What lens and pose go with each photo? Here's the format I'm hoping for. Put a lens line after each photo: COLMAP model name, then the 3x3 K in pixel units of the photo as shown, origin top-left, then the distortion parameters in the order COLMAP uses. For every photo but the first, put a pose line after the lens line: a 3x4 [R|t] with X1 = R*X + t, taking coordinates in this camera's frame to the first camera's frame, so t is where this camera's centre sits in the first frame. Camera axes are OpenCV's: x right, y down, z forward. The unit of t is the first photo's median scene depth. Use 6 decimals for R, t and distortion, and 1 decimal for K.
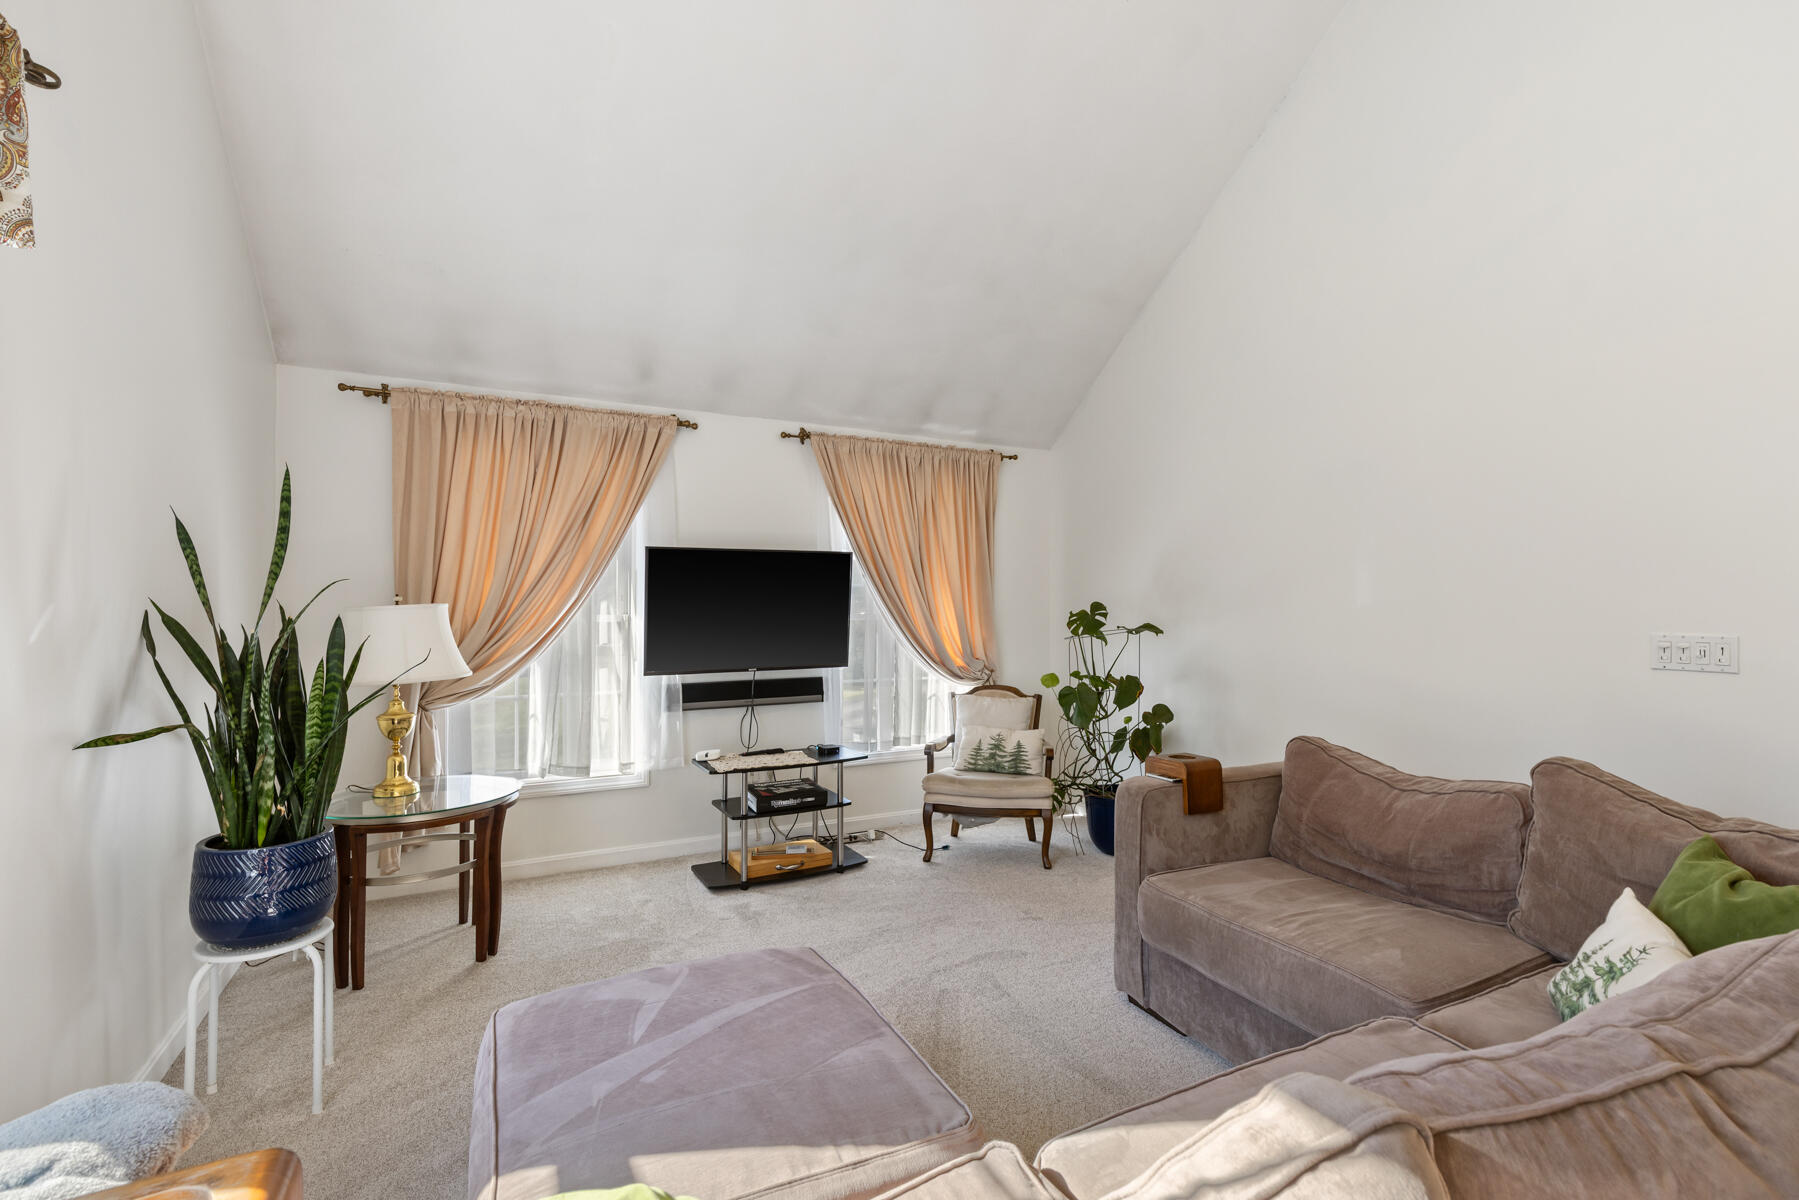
lens RADIAL K [[821.6, 0, 897.9], [0, 821.6, 604.4], [0, 0, 1]] dist [0.007339, -0.001453]
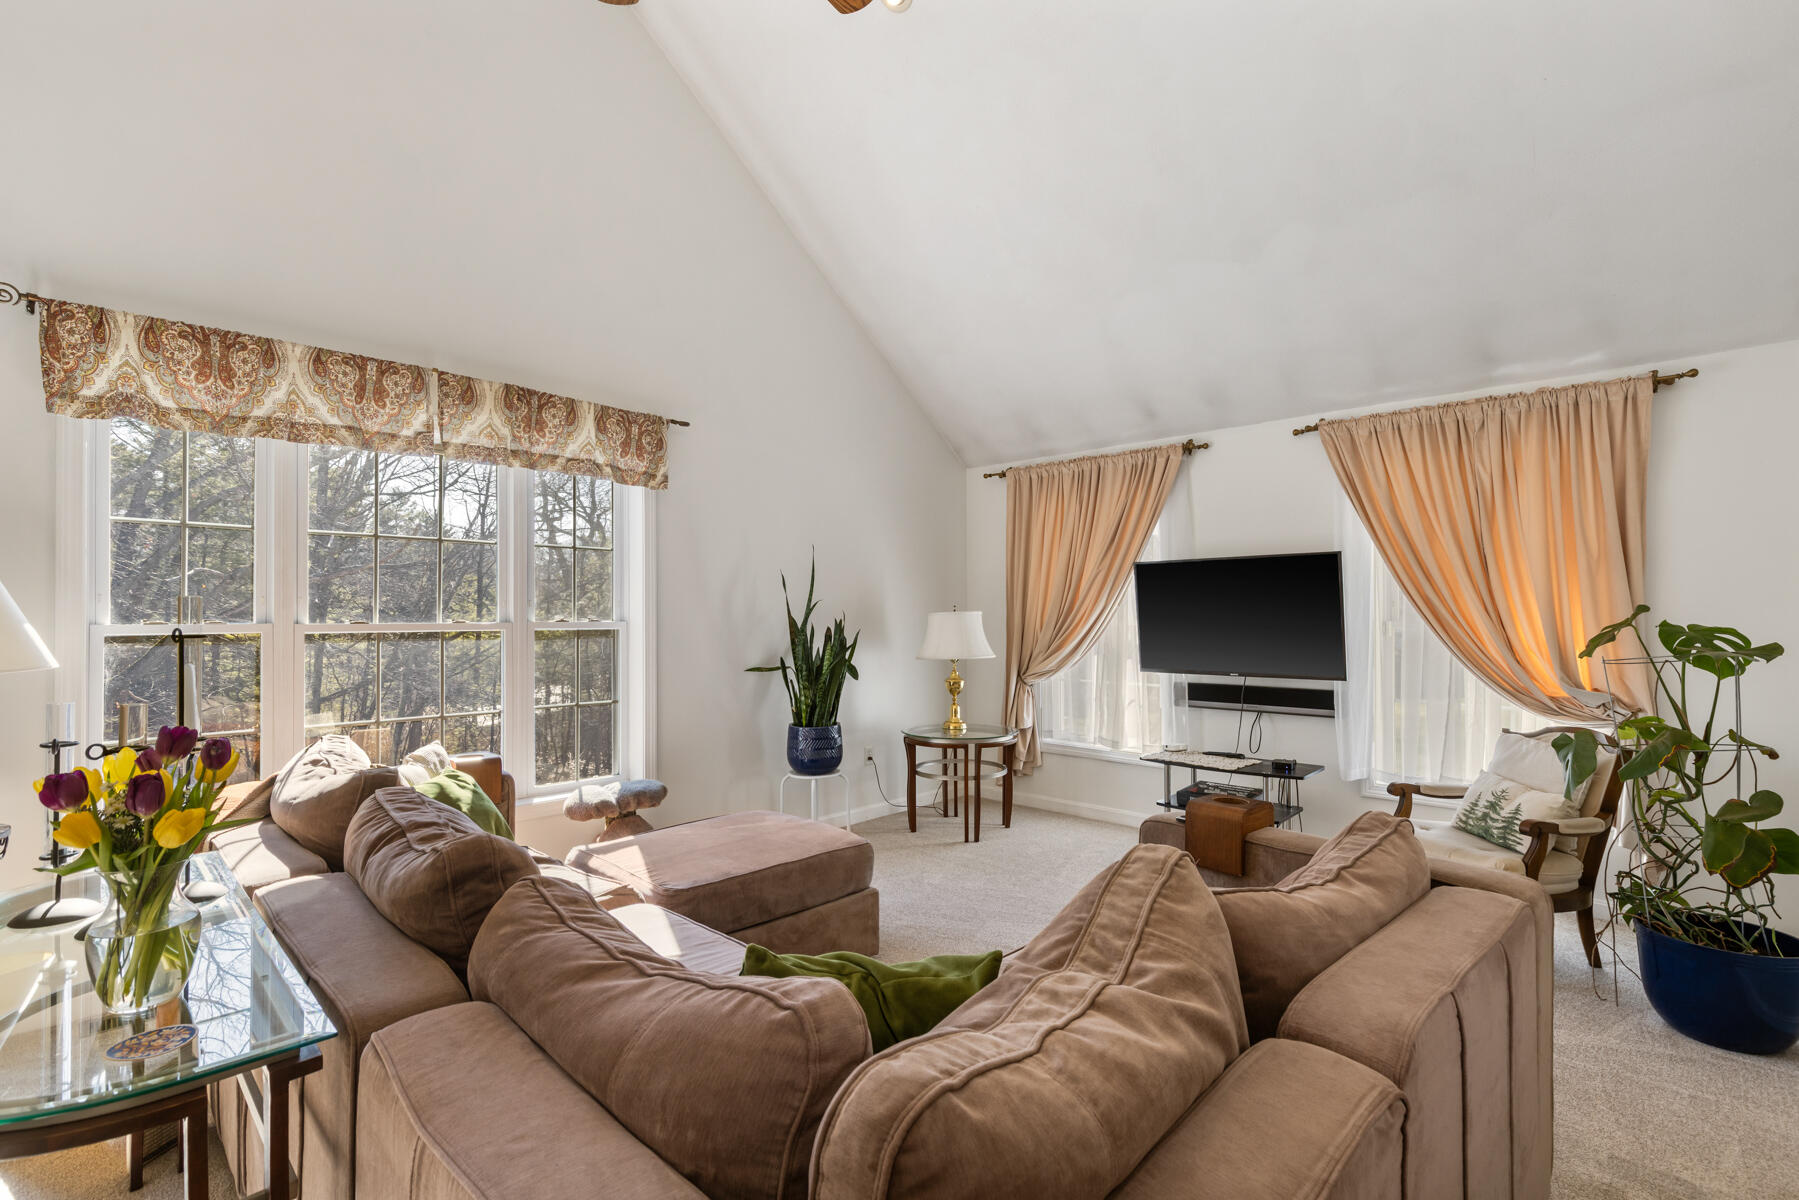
lens RADIAL K [[821.6, 0, 904.9], [0, 821.6, 606.1], [0, 0, 1]] dist [0.007339, -0.001453]
pose [[0.322306, -0.007636, -0.946605, 0.655349], [0.006622, 0.999961, -0.005812, -0.002480], [0.946612, -0.004396, 0.322344, 0.278180]]
